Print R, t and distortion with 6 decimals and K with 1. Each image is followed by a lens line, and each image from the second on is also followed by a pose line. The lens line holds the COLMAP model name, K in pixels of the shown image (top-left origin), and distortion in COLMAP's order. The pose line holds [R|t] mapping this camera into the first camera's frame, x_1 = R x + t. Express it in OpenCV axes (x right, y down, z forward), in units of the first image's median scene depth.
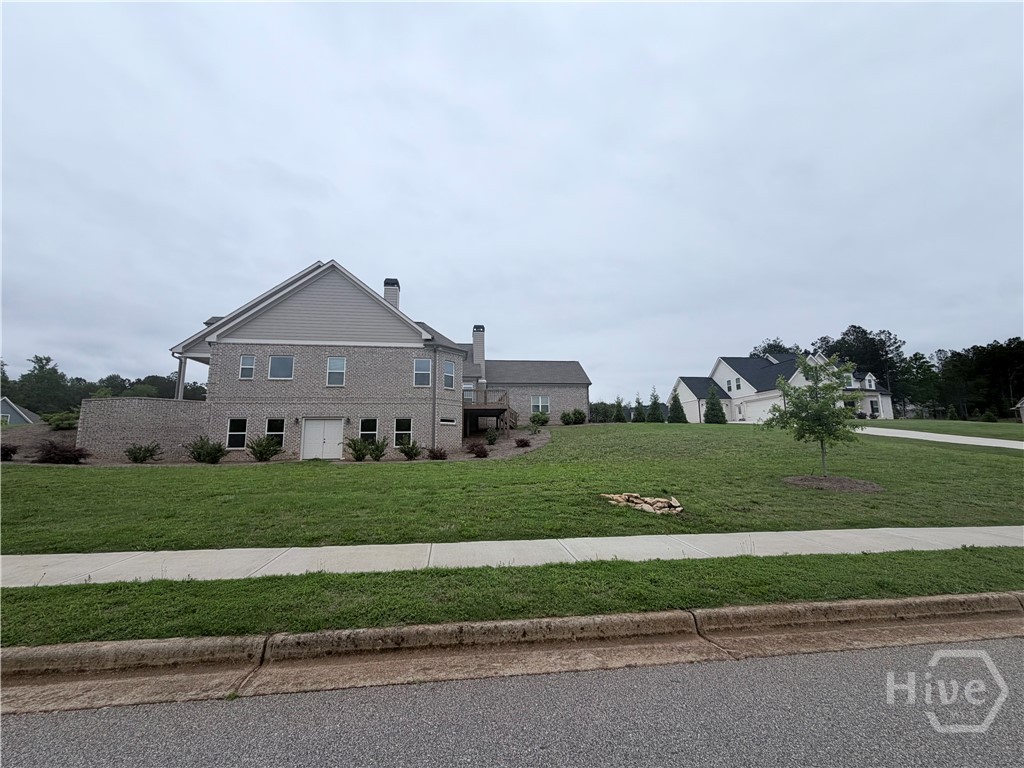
lens RADIAL K [[408.9, 0, 512.7], [0, 408.9, 382.1], [0, 0, 1]] dist [0.001759, -0.000289]
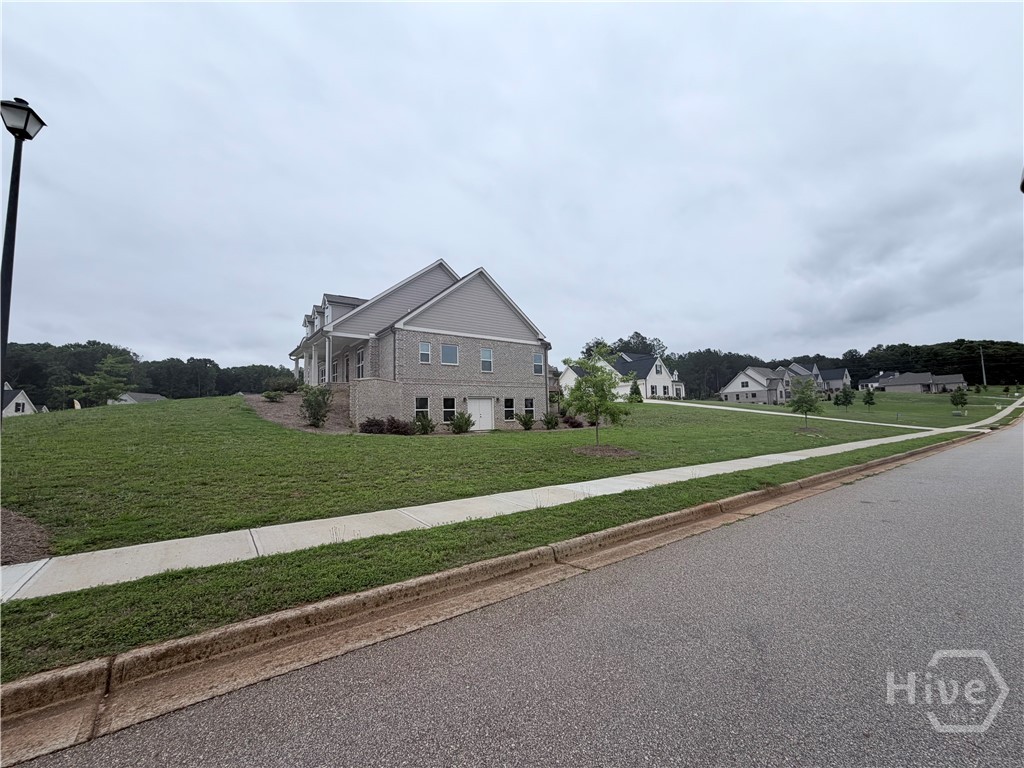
lens RADIAL K [[408.9, 0, 508.7], [0, 408.9, 383.8], [0, 0, 1]] dist [0.001759, -0.000289]
pose [[0.875175, 0.024879, 0.483166, -0.766299], [-0.053667, 0.997506, 0.045846, -0.011681], [-0.480820, -0.066053, 0.874328, -0.090646]]
